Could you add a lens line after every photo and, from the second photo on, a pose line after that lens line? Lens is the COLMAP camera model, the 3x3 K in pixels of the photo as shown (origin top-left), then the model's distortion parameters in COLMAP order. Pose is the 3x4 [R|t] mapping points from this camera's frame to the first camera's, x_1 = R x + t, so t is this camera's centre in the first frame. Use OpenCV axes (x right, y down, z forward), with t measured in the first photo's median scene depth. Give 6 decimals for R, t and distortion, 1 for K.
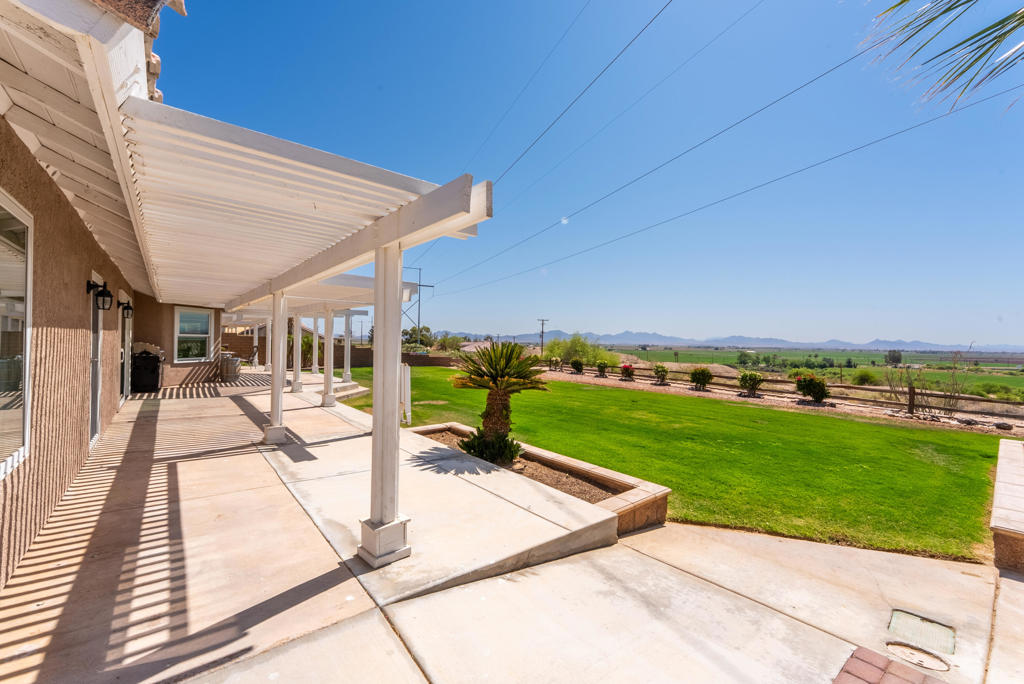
lens RADIAL K [[412.3, 0, 514.2], [0, 412.3, 342.6], [0, 0, 1]] dist [0.001627, 0.000094]
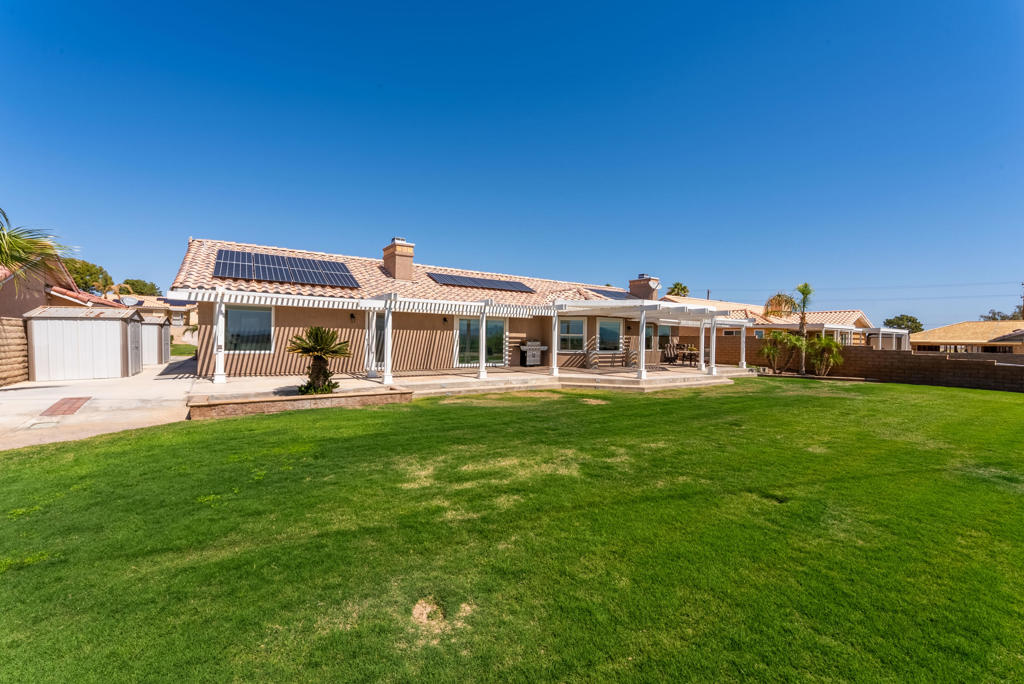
lens RADIAL K [[412.3, 0, 514.2], [0, 412.3, 342.6], [0, 0, 1]] dist [0.001627, 0.000094]
pose [[-0.105416, -0.012586, -0.994349, 0.758916], [-0.020835, 0.999728, -0.010445, 0.031076], [0.994210, 0.019616, -0.105649, 0.977282]]
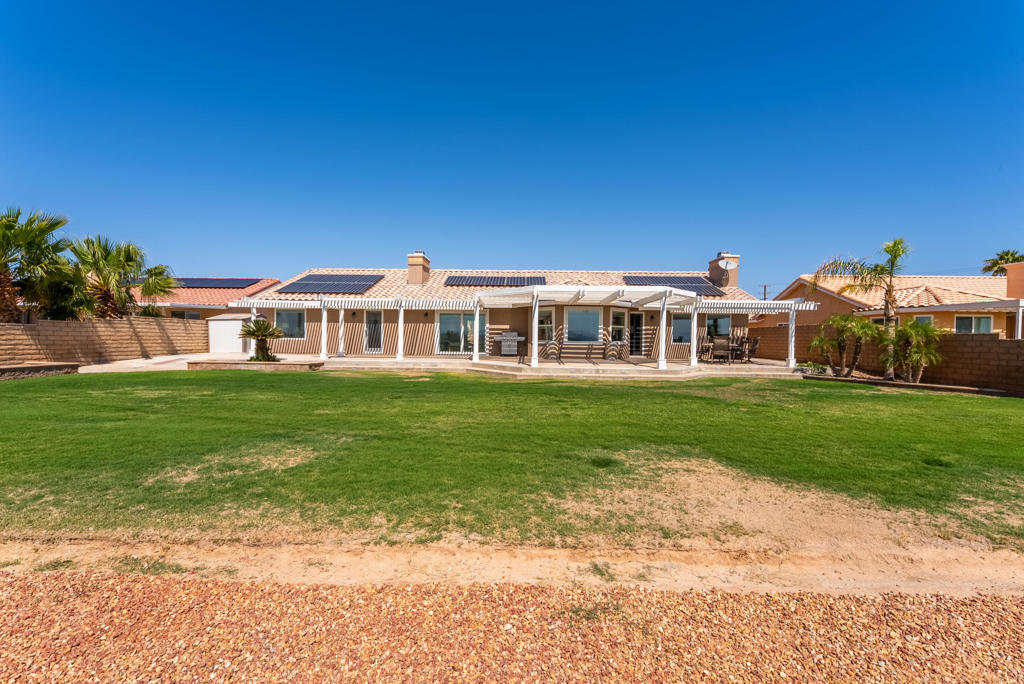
lens RADIAL K [[417.7, 0, 515.1], [0, 417.7, 342.5], [0, 0, 1]] dist [0.000952, -0.000105]
pose [[-0.658194, -0.019140, -0.752605, 0.444742], [-0.027912, 0.999610, -0.001011, 0.050184], [0.752331, 0.020341, -0.658472, 1.973240]]
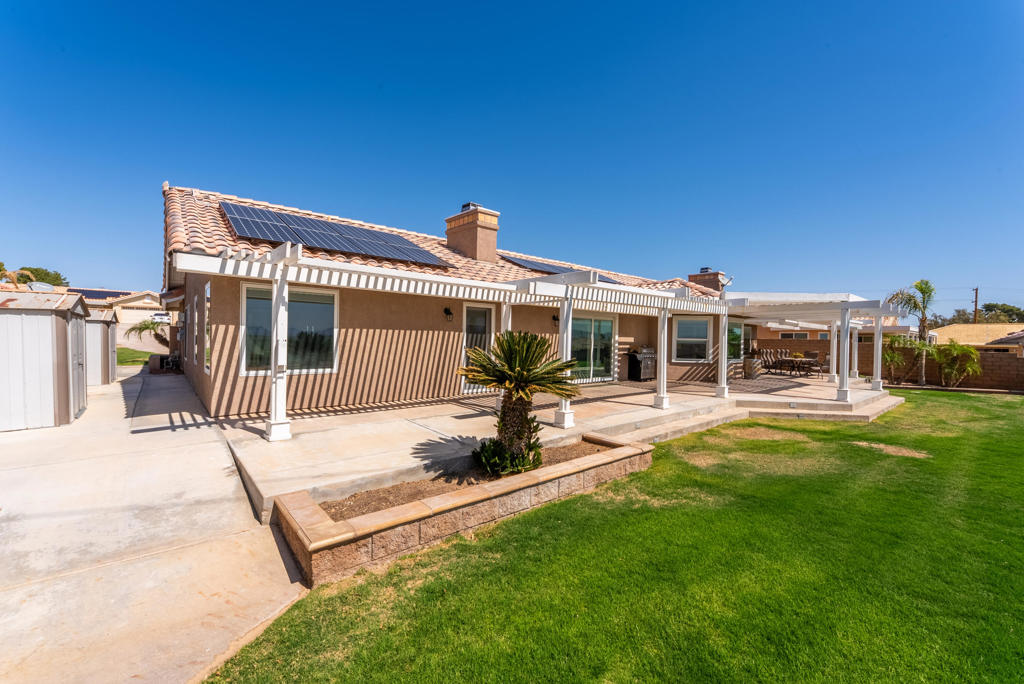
lens RADIAL K [[412.3, 0, 514.2], [0, 412.3, 342.6], [0, 0, 1]] dist [0.001627, 0.000094]
pose [[0.014122, -0.010428, -0.999846, 0.391816], [-0.021416, 0.999713, -0.010729, 0.014862], [0.999671, 0.021564, 0.013895, 0.495747]]
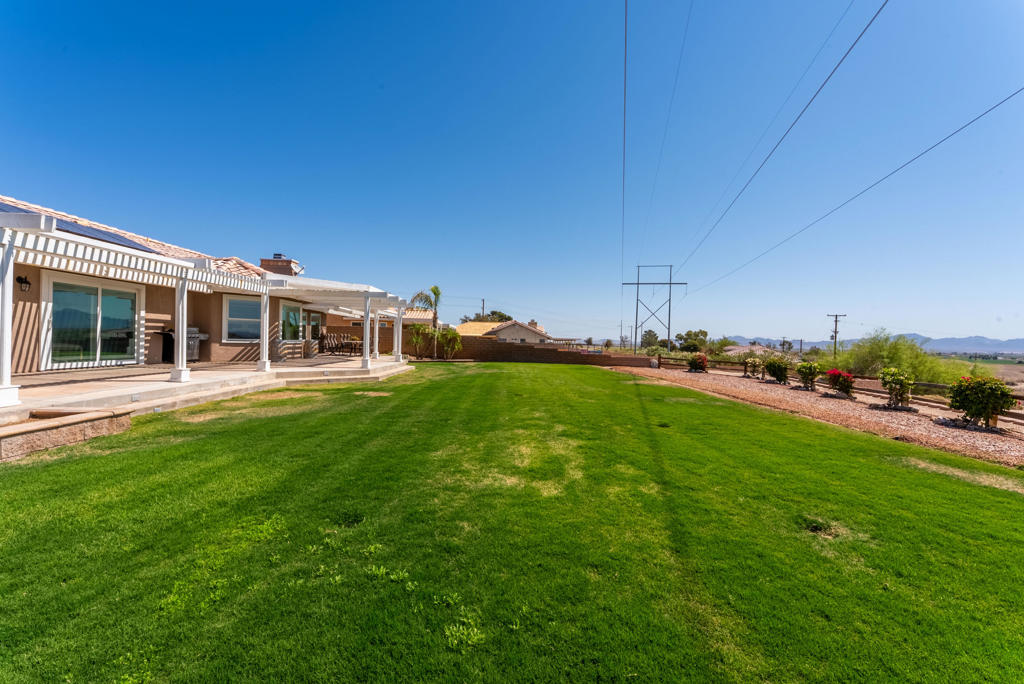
lens RADIAL K [[412.3, 0, 514.2], [0, 412.3, 342.6], [0, 0, 1]] dist [0.001627, 0.000094]
pose [[0.790283, 0.000952, -0.612741, 0.547233], [-0.009384, 0.999900, -0.010549, 0.053272], [0.612670, 0.014086, 0.790214, 0.561673]]
